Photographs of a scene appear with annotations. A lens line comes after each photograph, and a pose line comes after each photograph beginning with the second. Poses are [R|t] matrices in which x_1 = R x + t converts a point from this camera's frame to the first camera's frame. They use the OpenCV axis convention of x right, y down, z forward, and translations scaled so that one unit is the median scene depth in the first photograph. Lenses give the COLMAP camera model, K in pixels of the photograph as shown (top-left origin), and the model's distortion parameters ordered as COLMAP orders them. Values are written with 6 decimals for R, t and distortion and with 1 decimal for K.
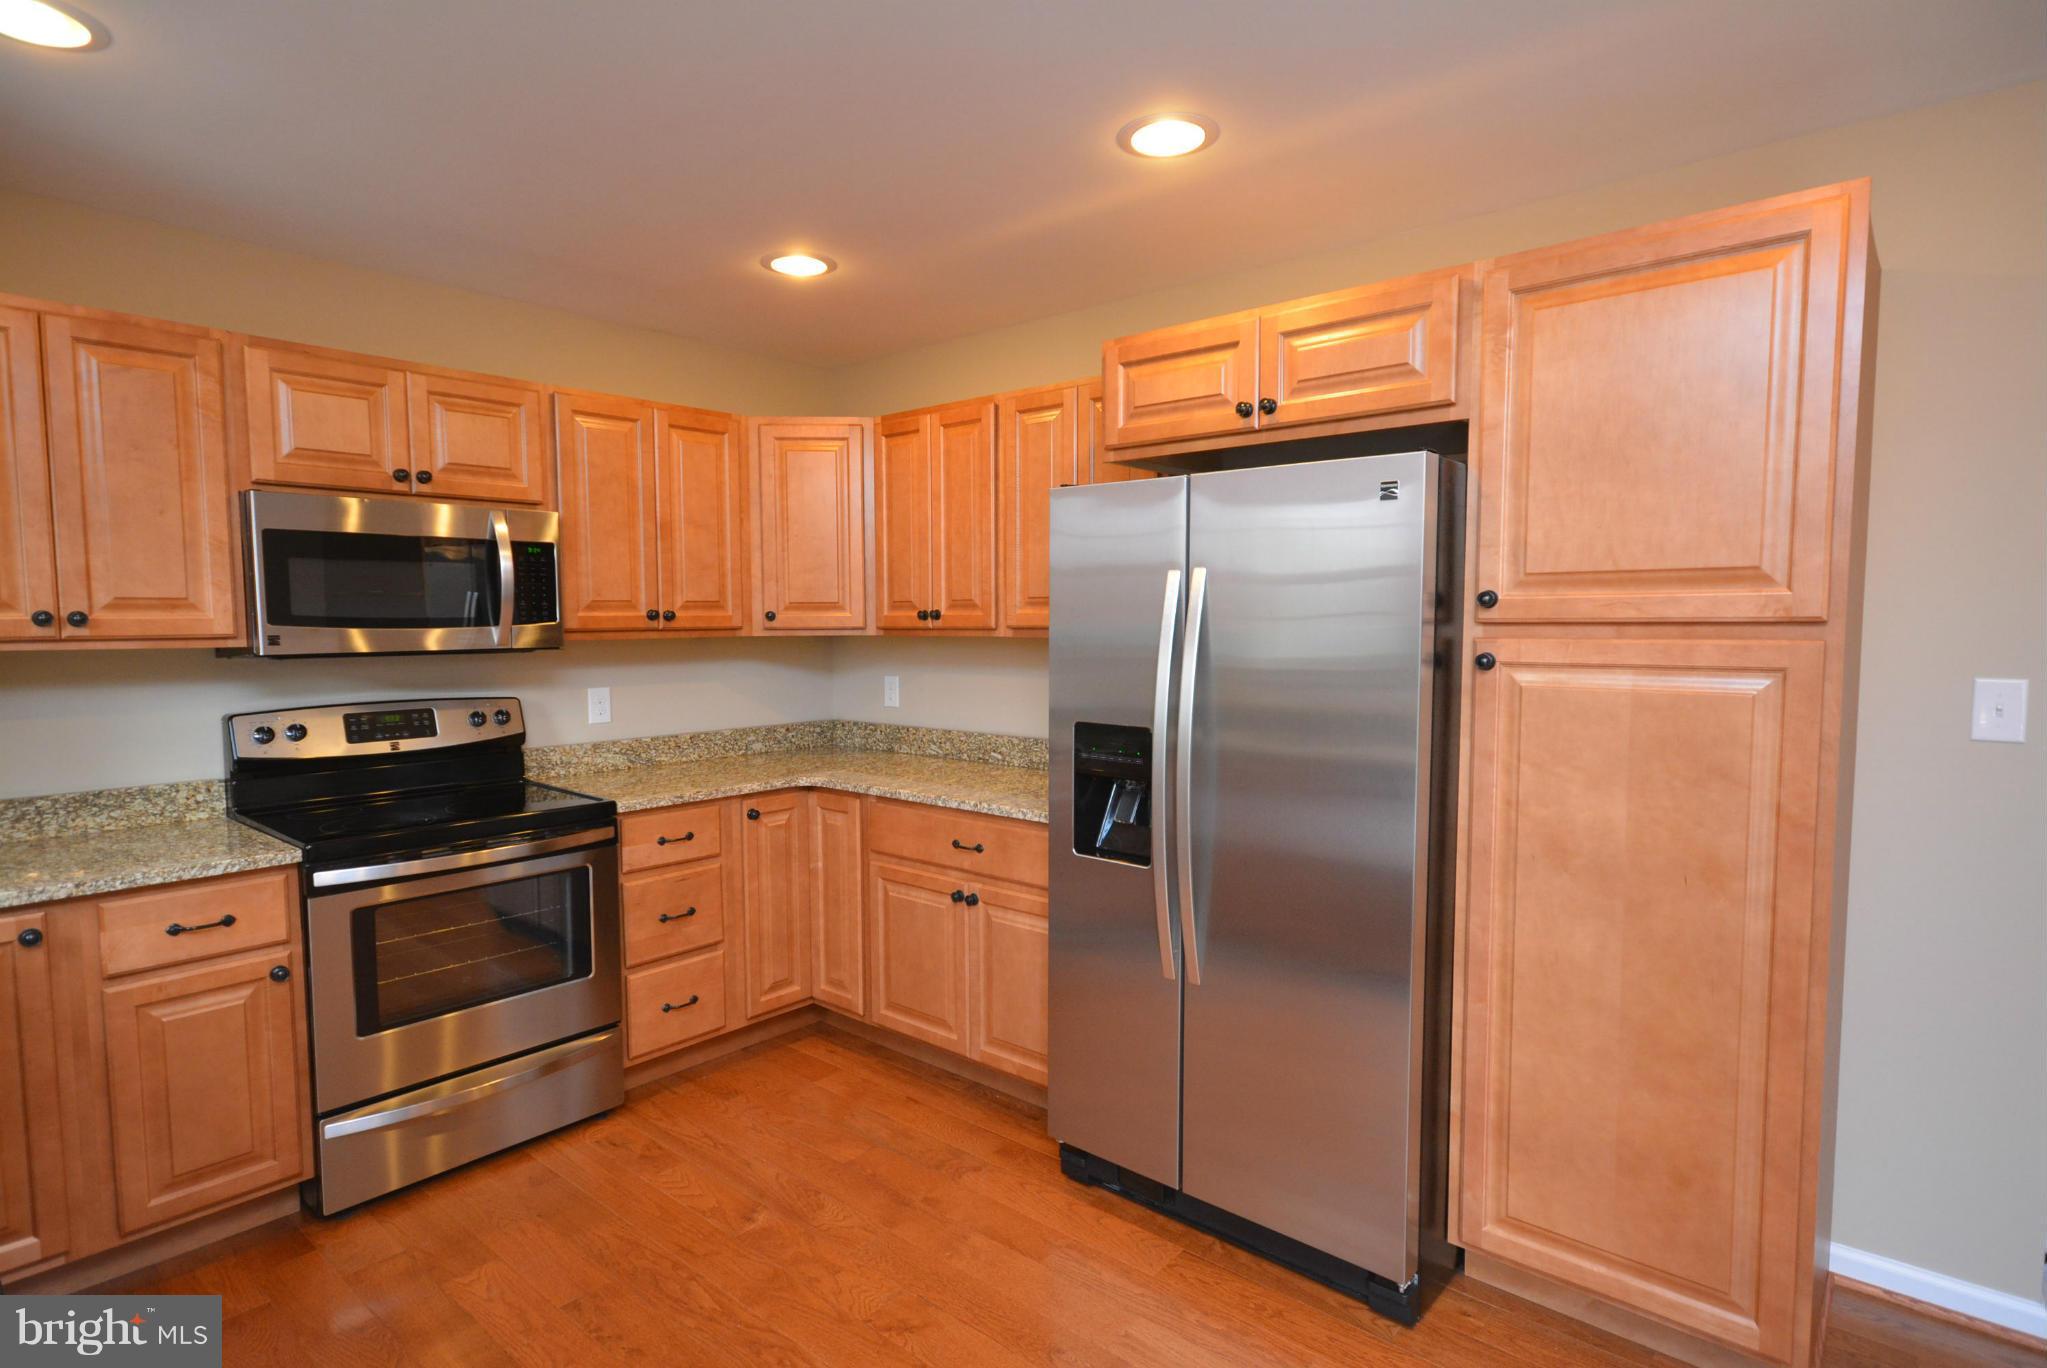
lens RADIAL K [[1043.4, 0, 1021.7], [0, 1043.4, 687.7], [0, 0, 1]] dist [0.001677, 0.000295]
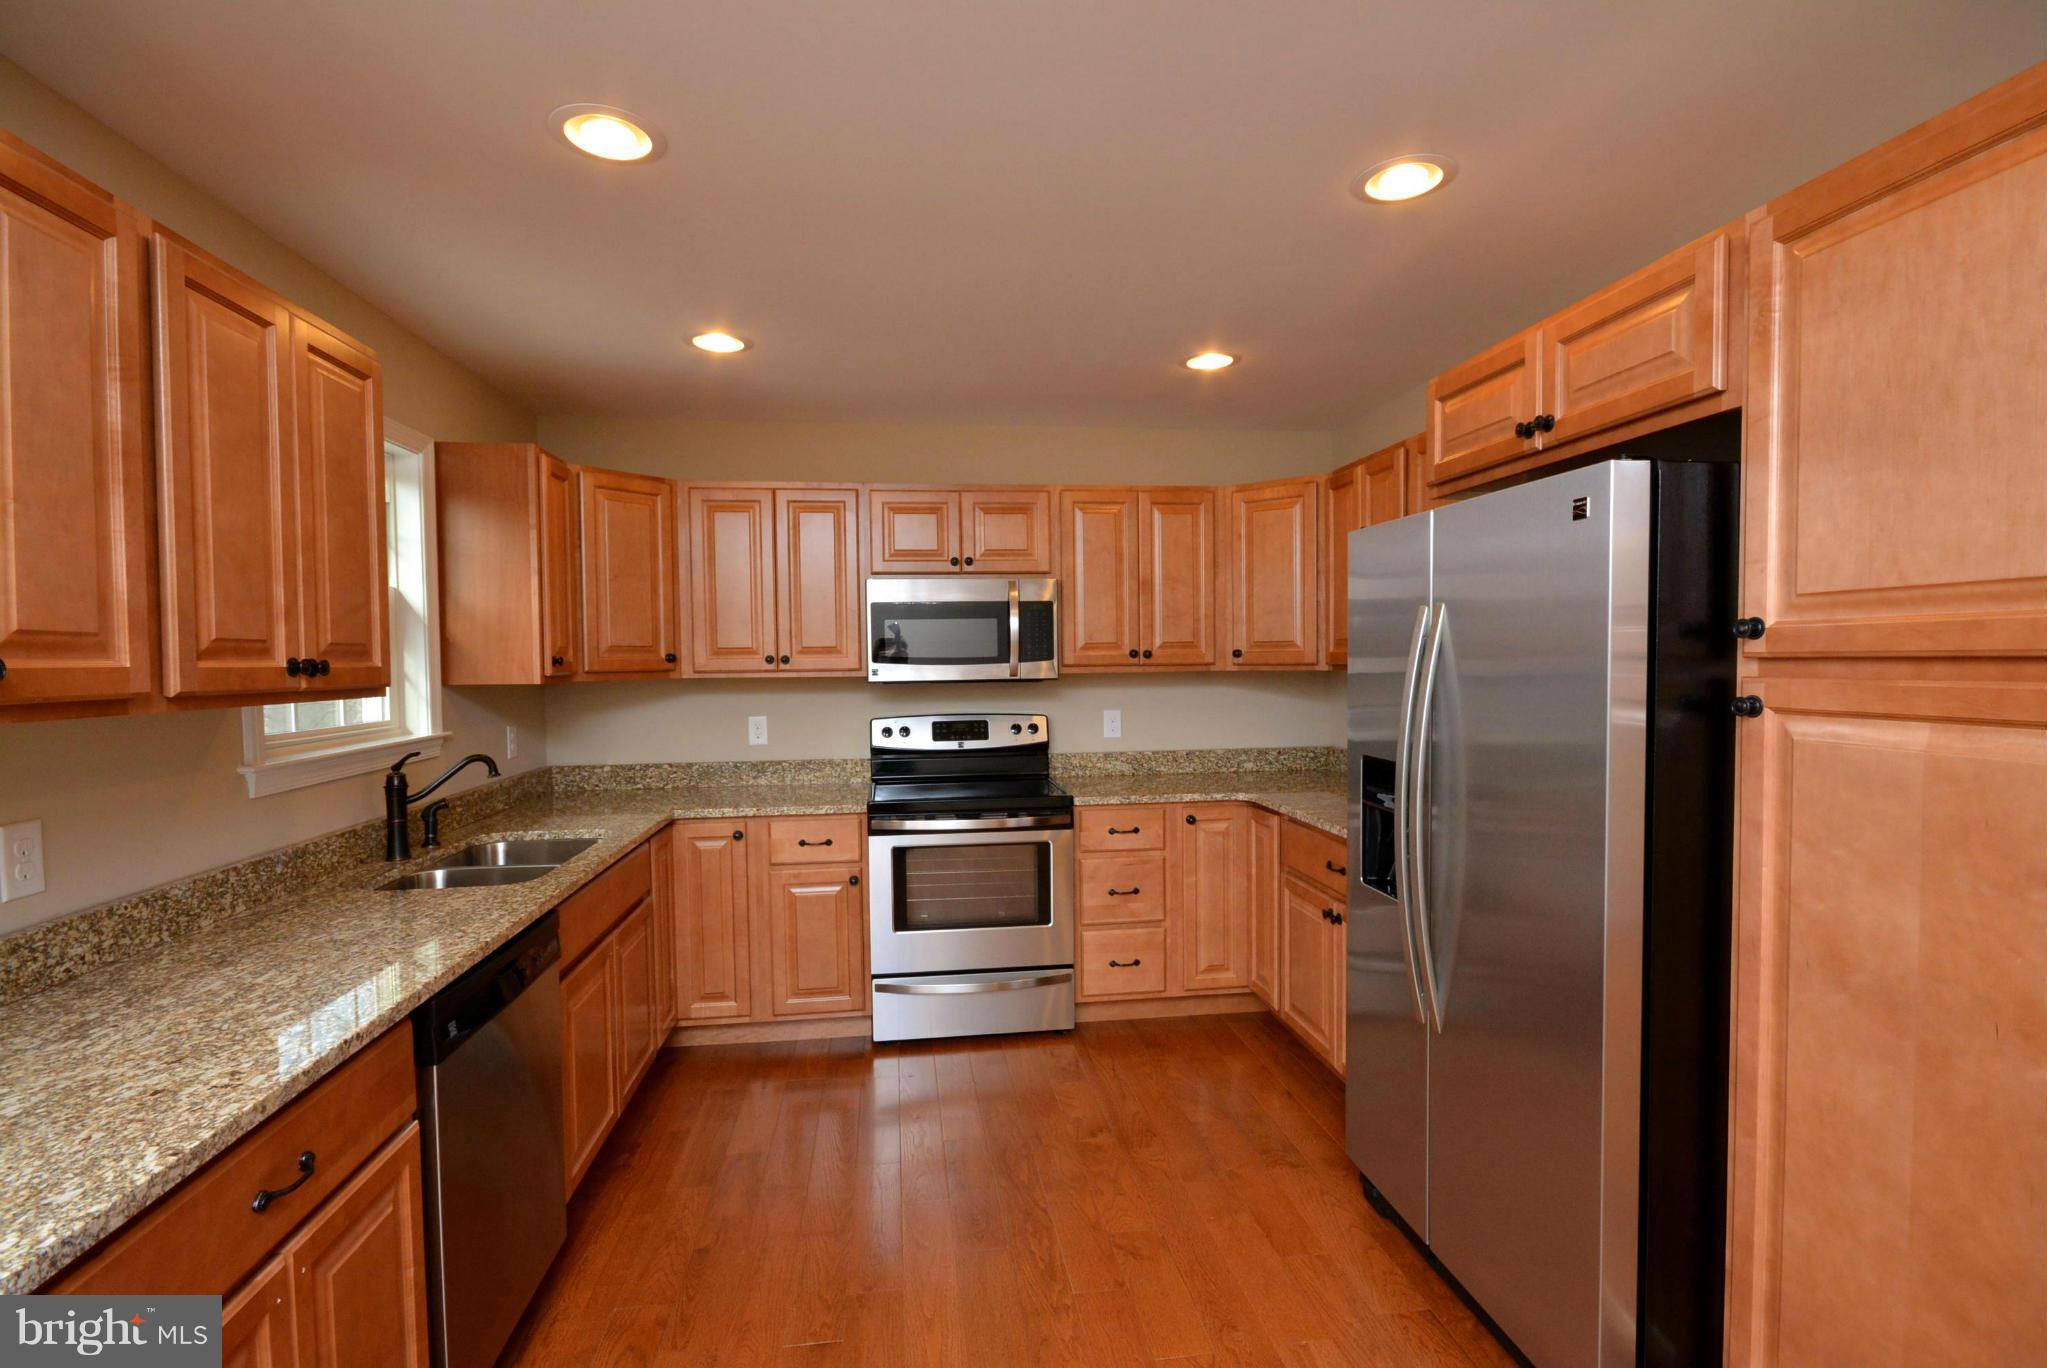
lens RADIAL K [[938.0, 0, 1022.3], [0, 938.0, 690.1], [0, 0, 1]] dist [0.000296, -0.008783]
pose [[0.748248, 0.017394, -0.663191, 0.385705], [-0.035585, 0.999269, -0.013940, -0.006269], [0.662464, 0.034030, 0.748321, 0.074959]]
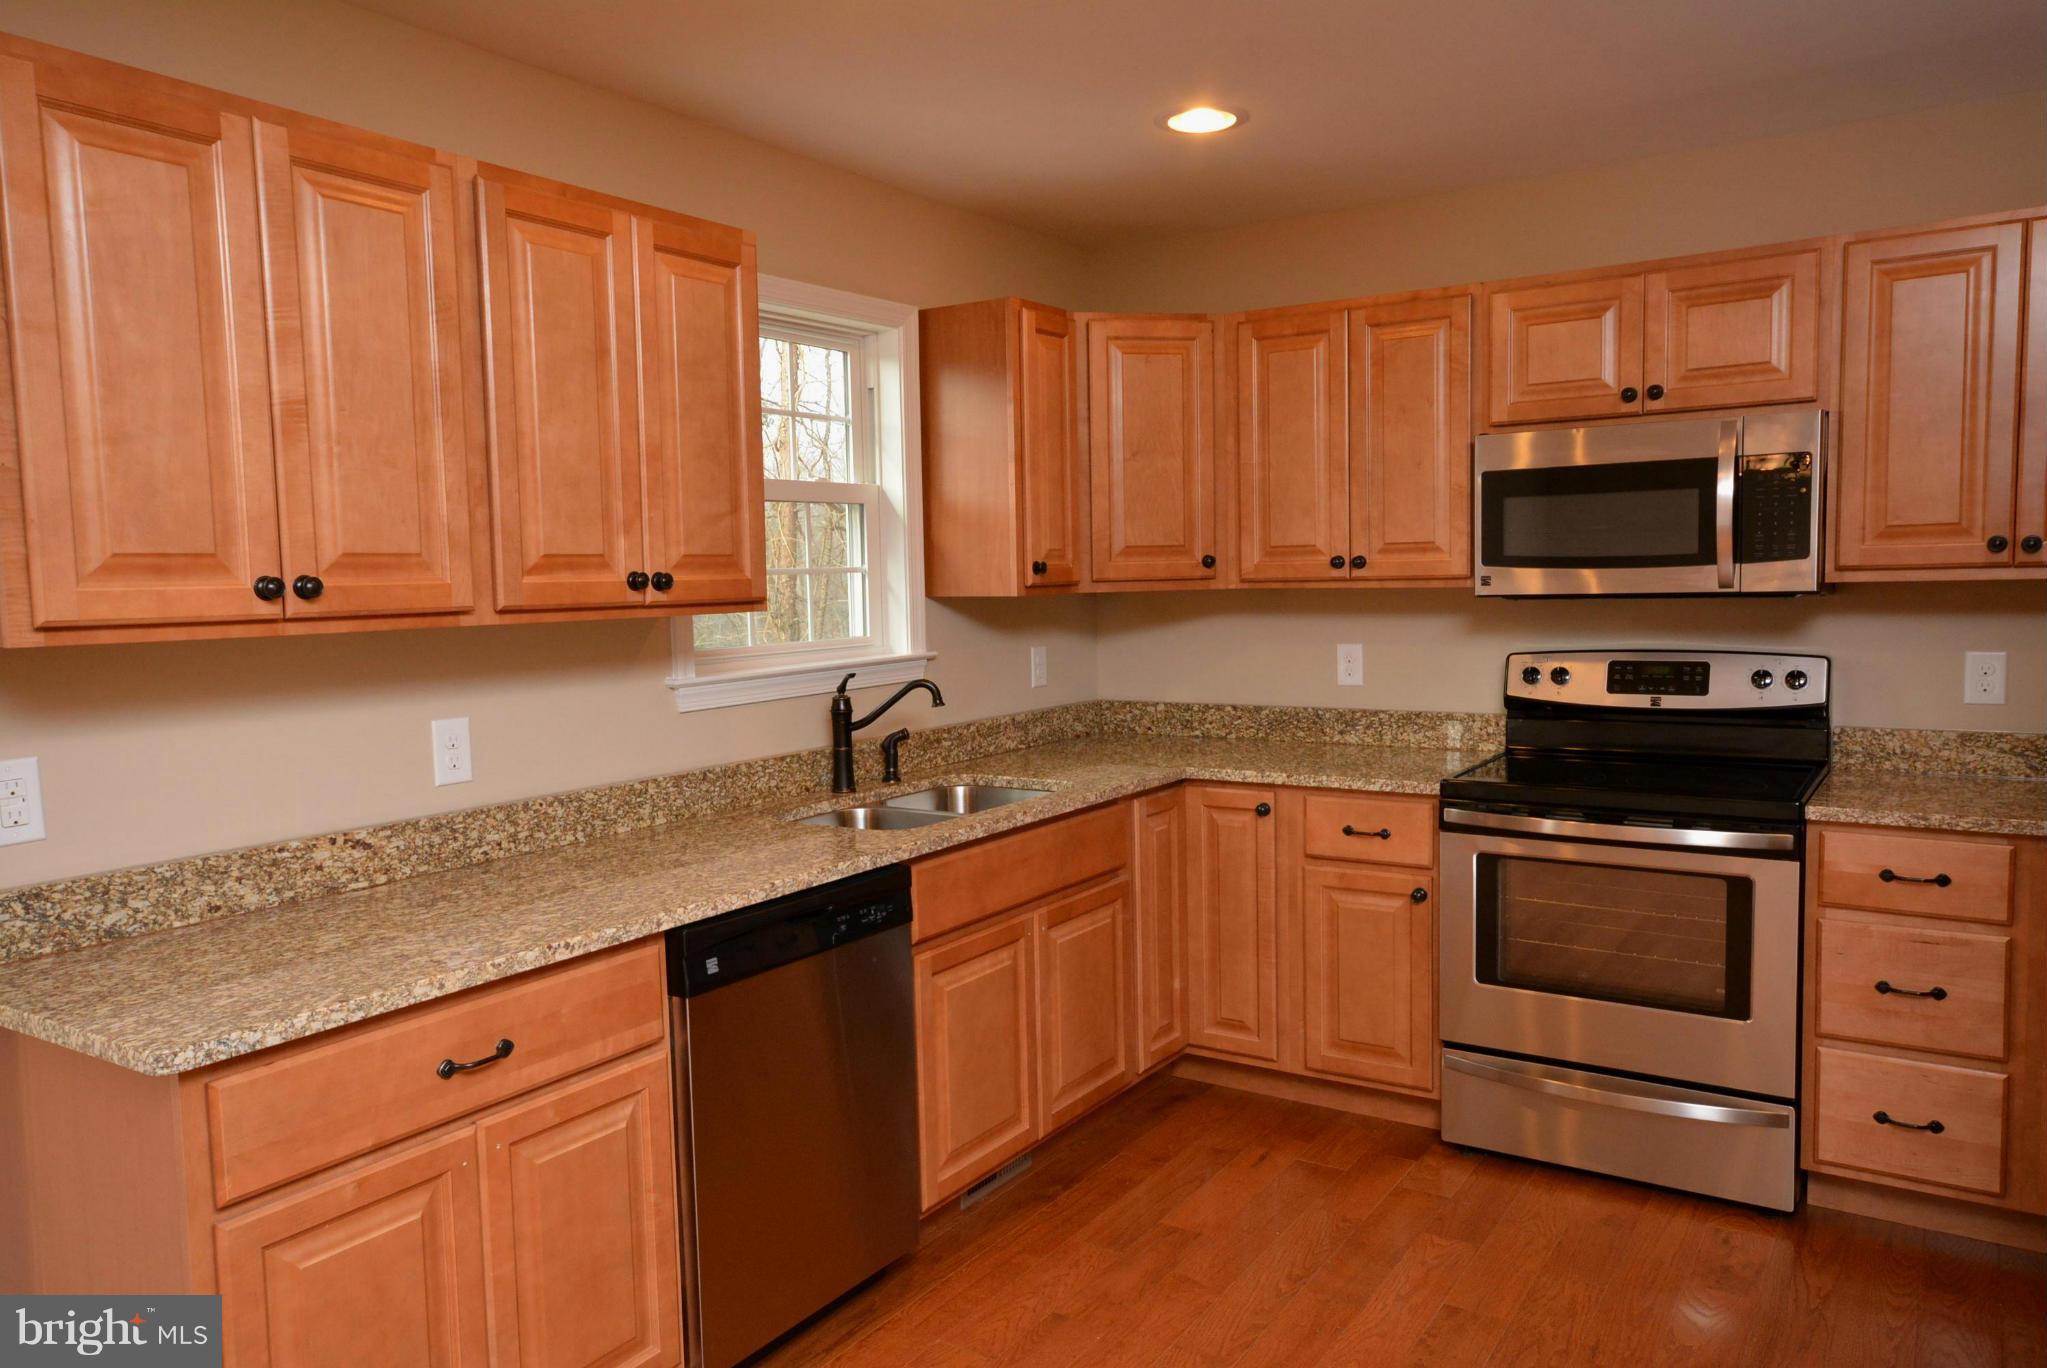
lens RADIAL K [[1417.0, 0, 1023.5], [0, 1417.0, 684.0], [0, 0, 1]] dist [-0.004532, 0.001147]
pose [[0.125683, 0.079476, -0.988882, 0.577116], [-0.044541, 0.996233, 0.074406, -0.026679], [0.991070, 0.034694, 0.128750, 0.362946]]
